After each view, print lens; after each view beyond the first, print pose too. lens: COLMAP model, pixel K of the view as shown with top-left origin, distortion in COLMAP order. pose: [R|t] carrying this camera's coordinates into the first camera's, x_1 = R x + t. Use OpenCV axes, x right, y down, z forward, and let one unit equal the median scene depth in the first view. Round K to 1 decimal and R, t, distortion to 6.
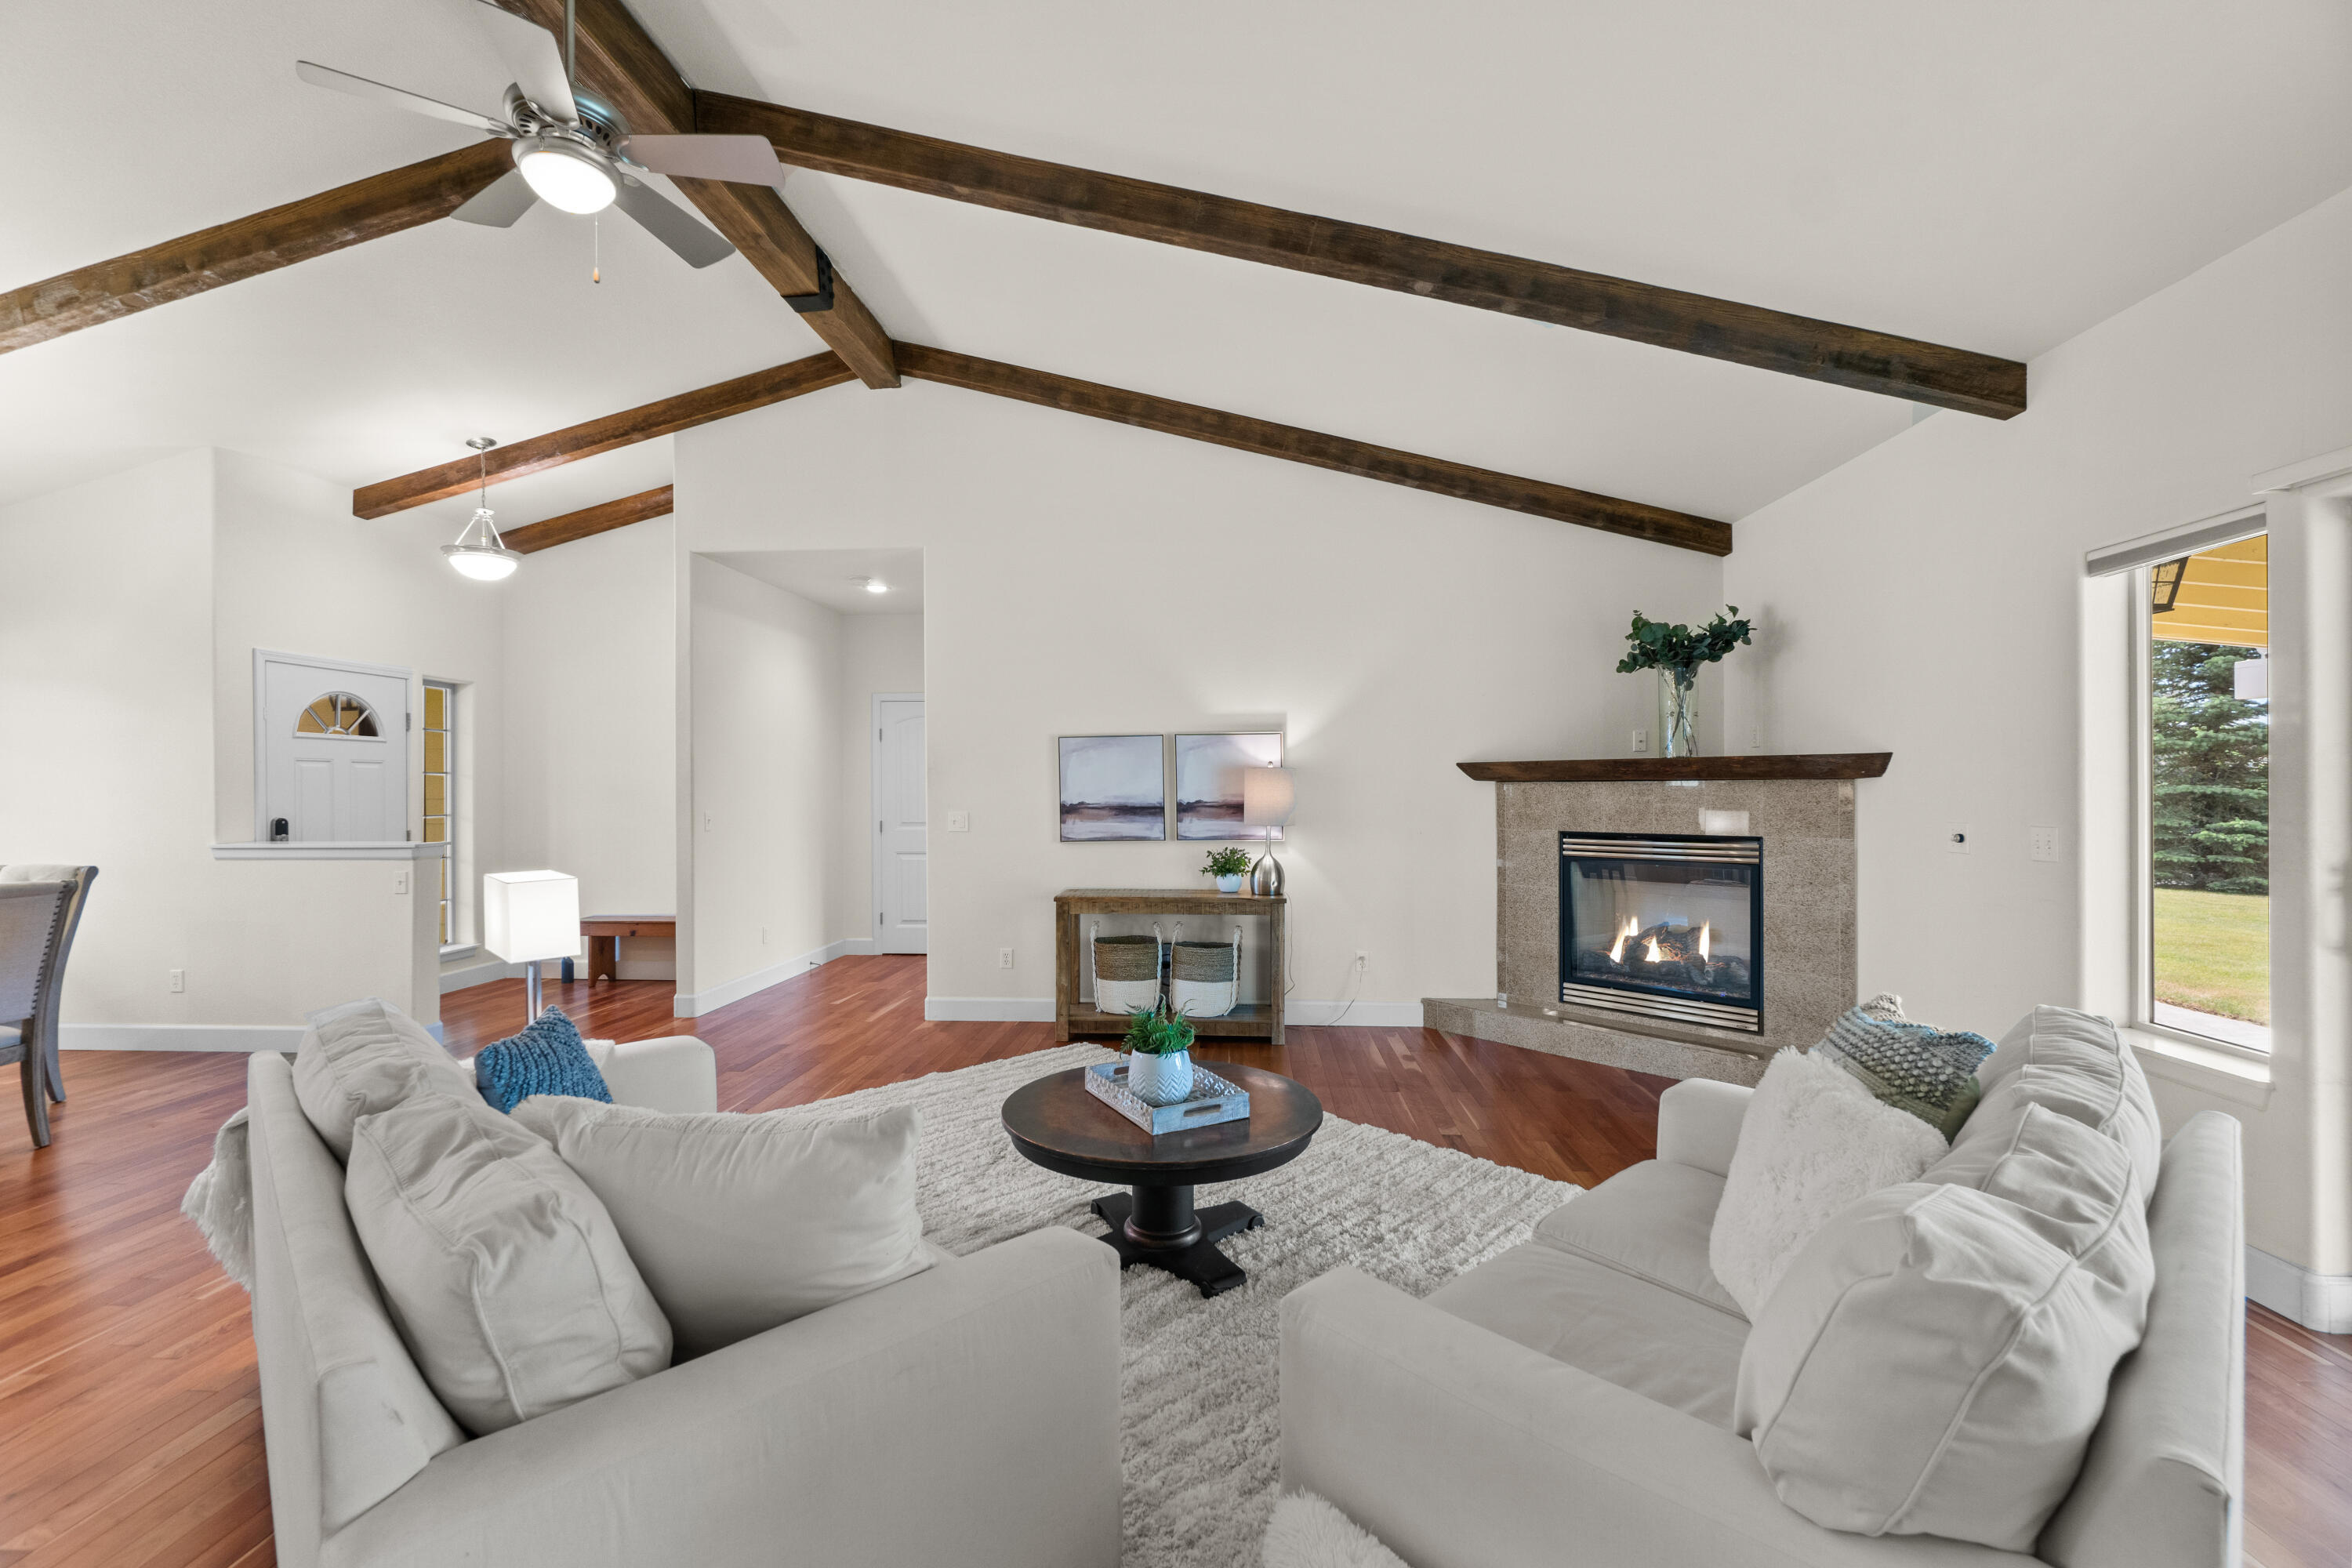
lens RADIAL K [[999.9, 0, 1177.2], [0, 999.9, 790.5], [0, 0, 1]] dist [0.000133, 0.000094]
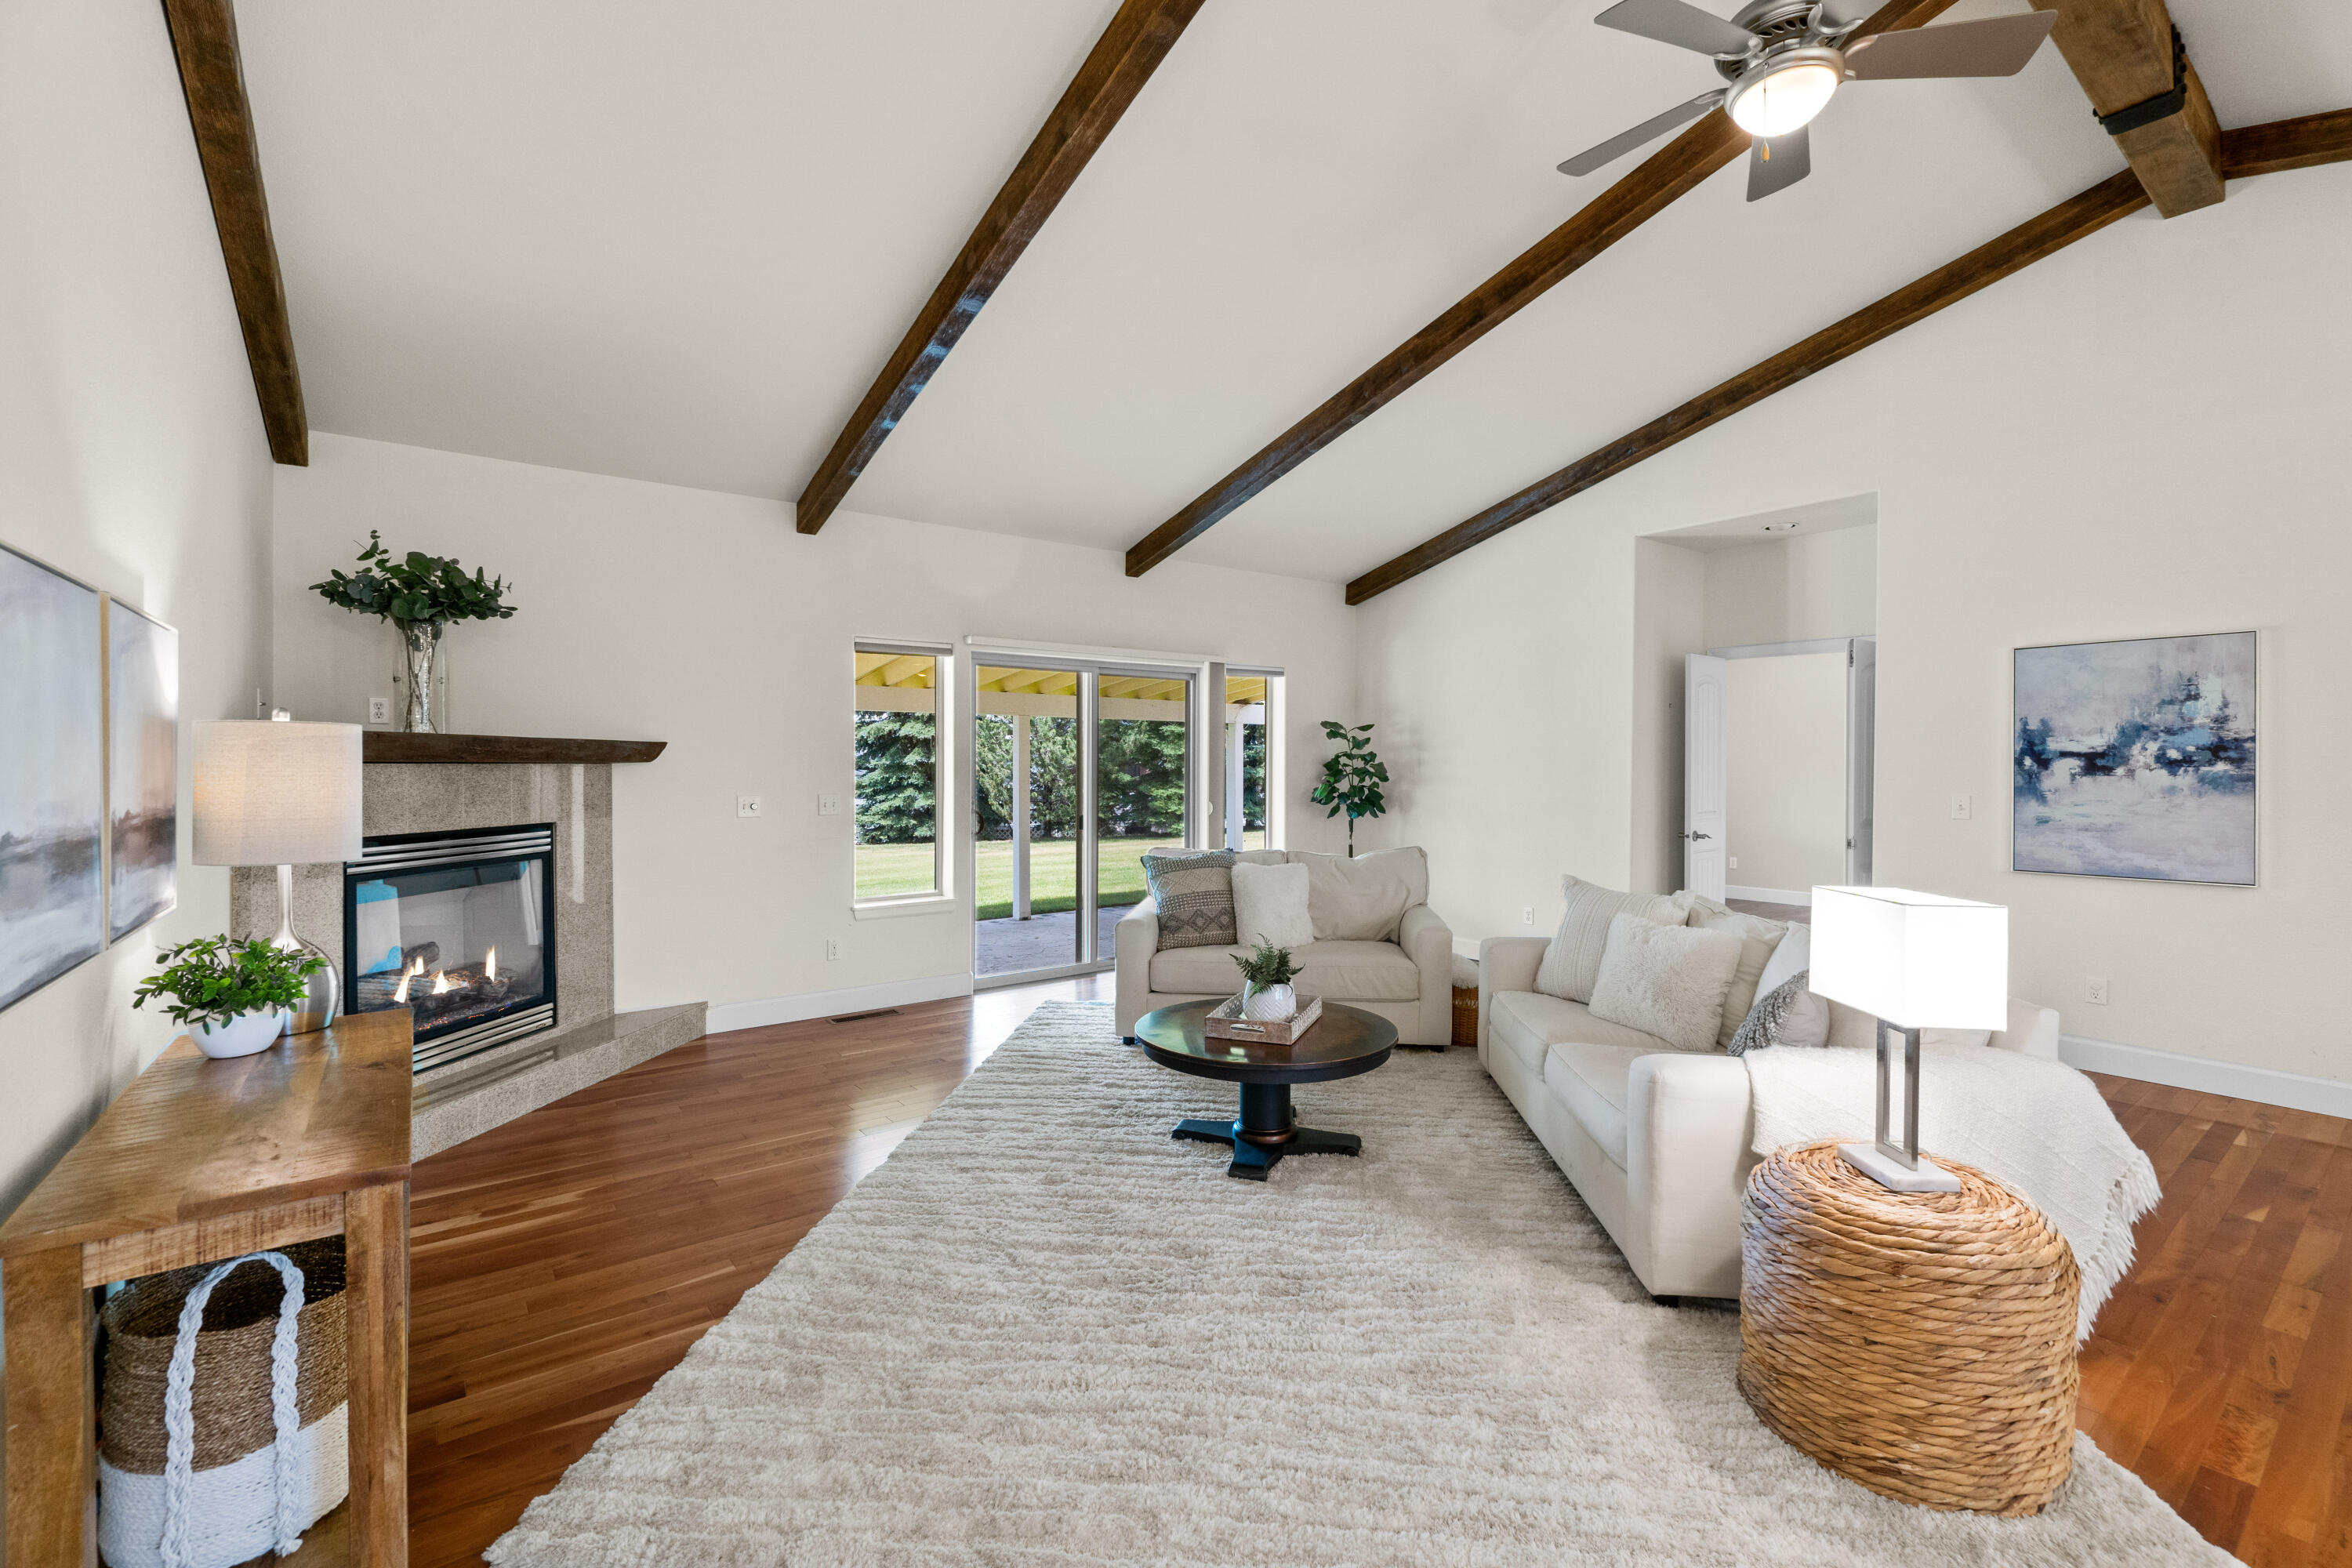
lens RADIAL K [[999.9, 0, 1187.8], [0, 999.9, 780.0], [0, 0, 1]] dist [0.000133, 0.000094]
pose [[-0.660674, -0.004380, 0.750660, -0.545818], [0.006918, 0.999905, 0.011923, -0.001825], [-0.750641, 0.013070, -0.660581, 1.170768]]
